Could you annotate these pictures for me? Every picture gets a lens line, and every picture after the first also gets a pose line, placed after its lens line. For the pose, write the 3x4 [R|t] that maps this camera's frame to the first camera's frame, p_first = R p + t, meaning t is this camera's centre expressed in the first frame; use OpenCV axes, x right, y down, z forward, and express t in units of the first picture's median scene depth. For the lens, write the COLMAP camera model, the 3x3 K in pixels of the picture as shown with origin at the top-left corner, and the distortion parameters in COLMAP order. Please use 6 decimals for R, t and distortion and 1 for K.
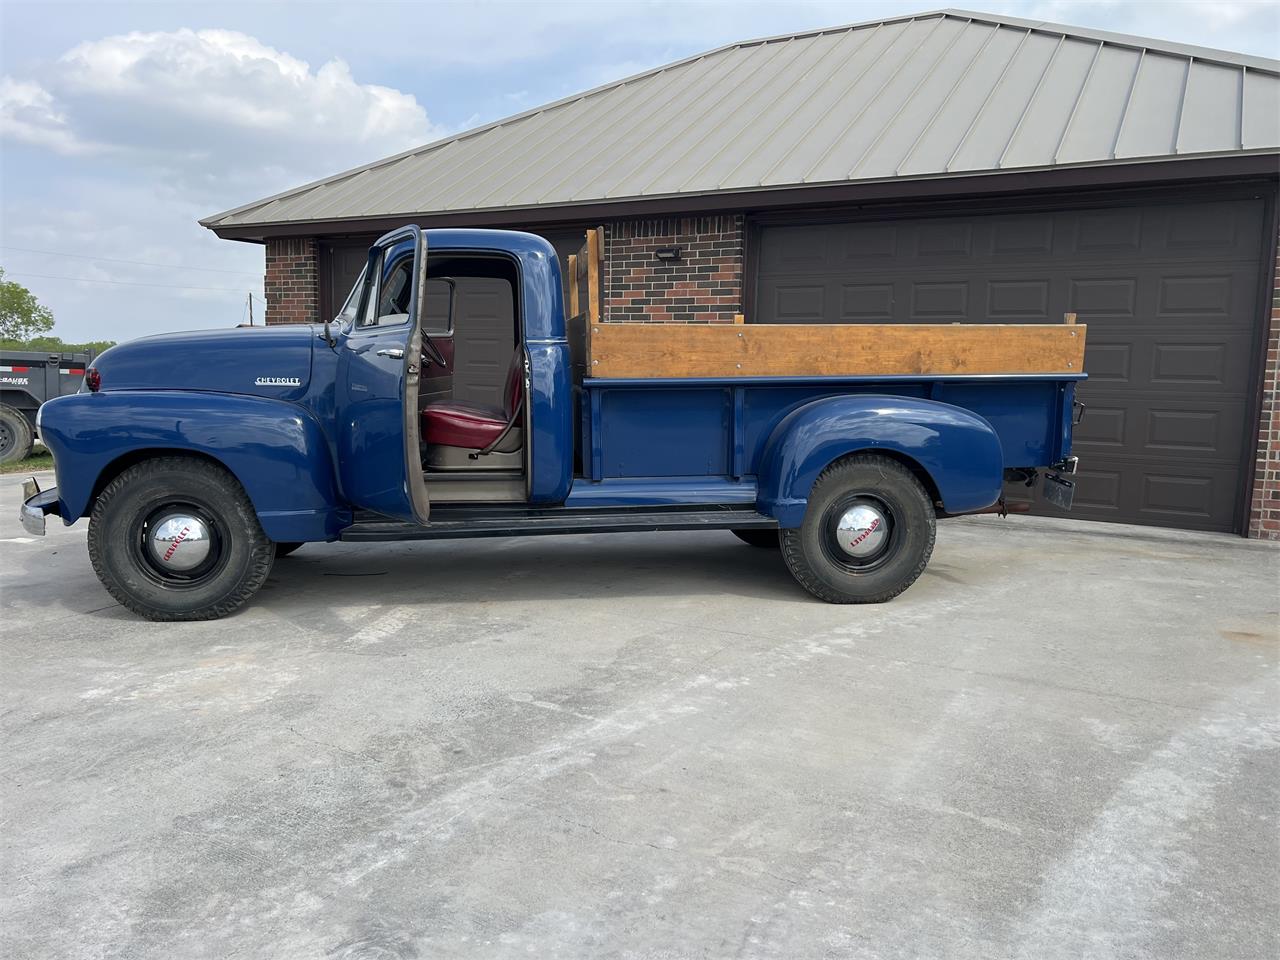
lens RADIAL K [[956.7, 0, 636.0], [0, 956.7, 497.9], [0, 0, 1]] dist [0.065906, -0.123240]
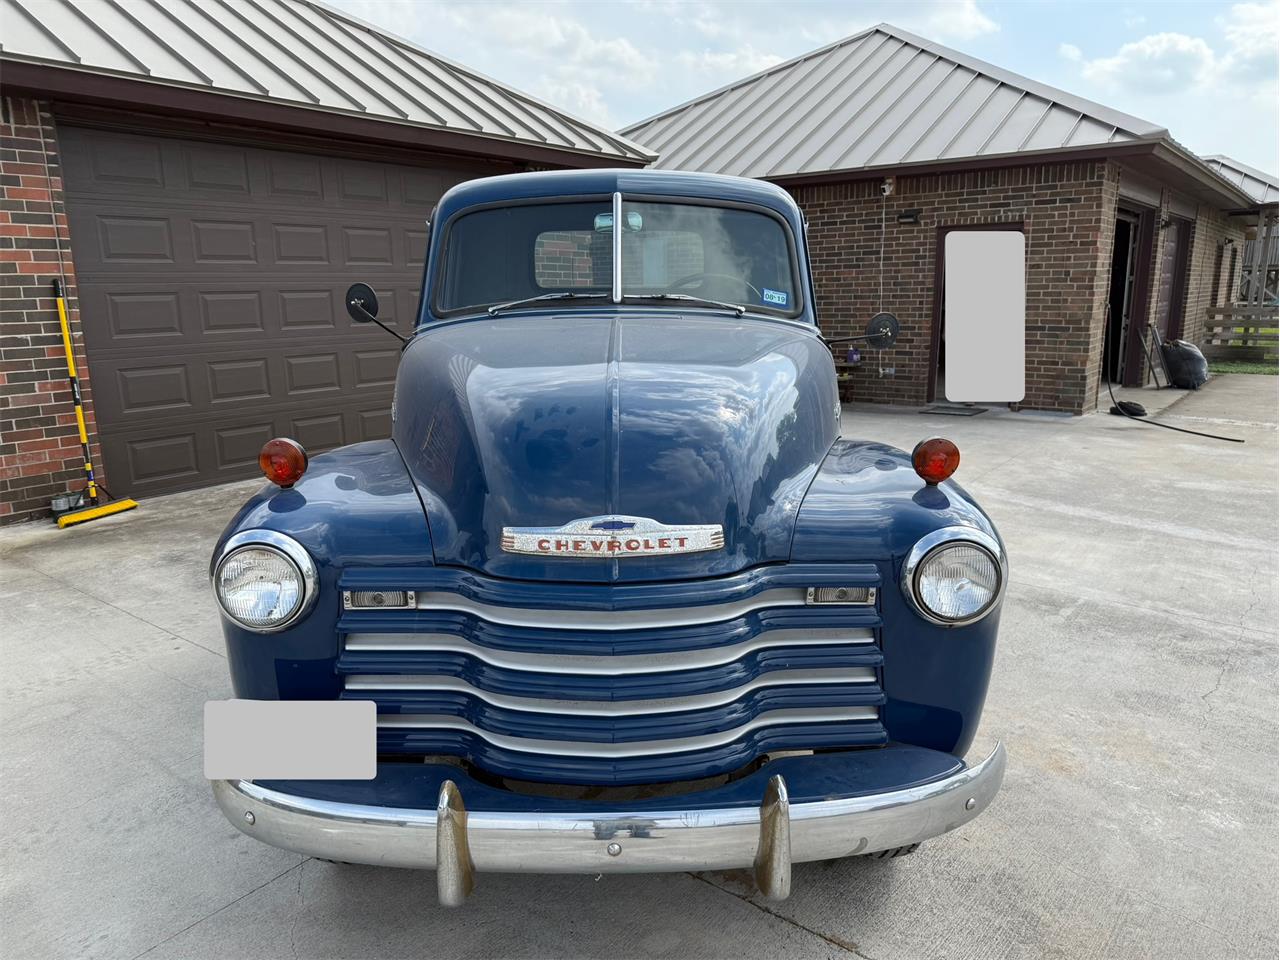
lens RADIAL K [[911.4, 0, 643.4], [0, 911.4, 483.8], [0, 0, 1]] dist [0.034800, -0.049113]
pose [[0.125730, -0.237955, 0.963104, -0.921612], [0.151314, 0.964049, 0.218435, -0.210499], [-0.980457, 0.118267, 0.157215, 0.957824]]
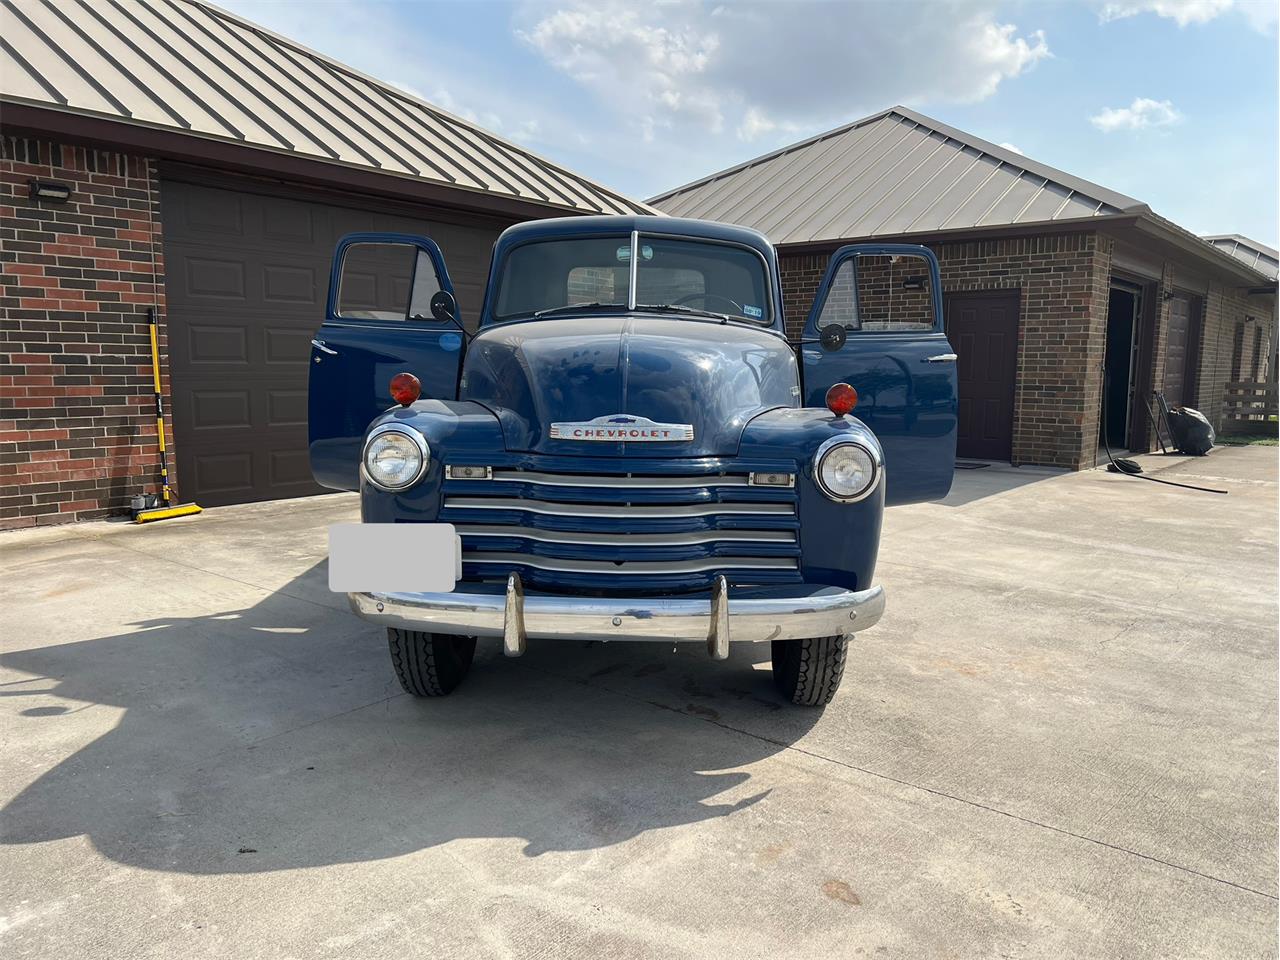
lens RADIAL K [[977.0, 0, 640.0], [0, 977.0, 480.0], [0, 0, 1]] dist [0.048698, -0.055423]
pose [[0.153765, -0.140168, 0.978115, -1.176468], [0.129128, 0.984249, 0.120747, -0.153420], [-0.979634, 0.107735, 0.169442, 0.918502]]
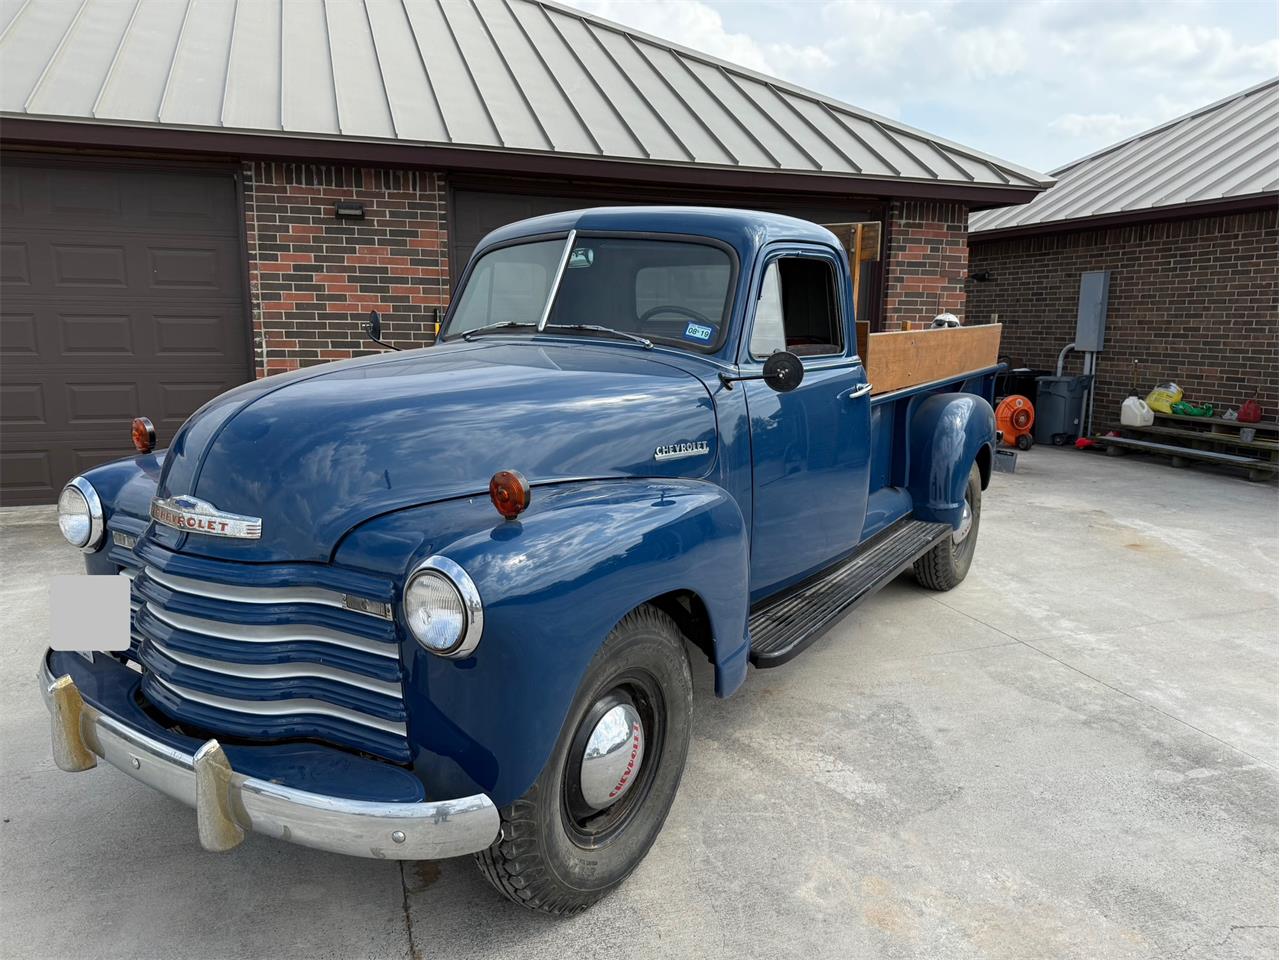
lens RADIAL K [[911.4, 0, 643.4], [0, 911.4, 483.8], [0, 0, 1]] dist [0.034800, -0.049113]
pose [[0.659832, -0.145405, 0.737211, -0.760547], [0.105520, 0.989307, 0.100683, -0.148434], [-0.743968, 0.011357, 0.668119, 0.577787]]
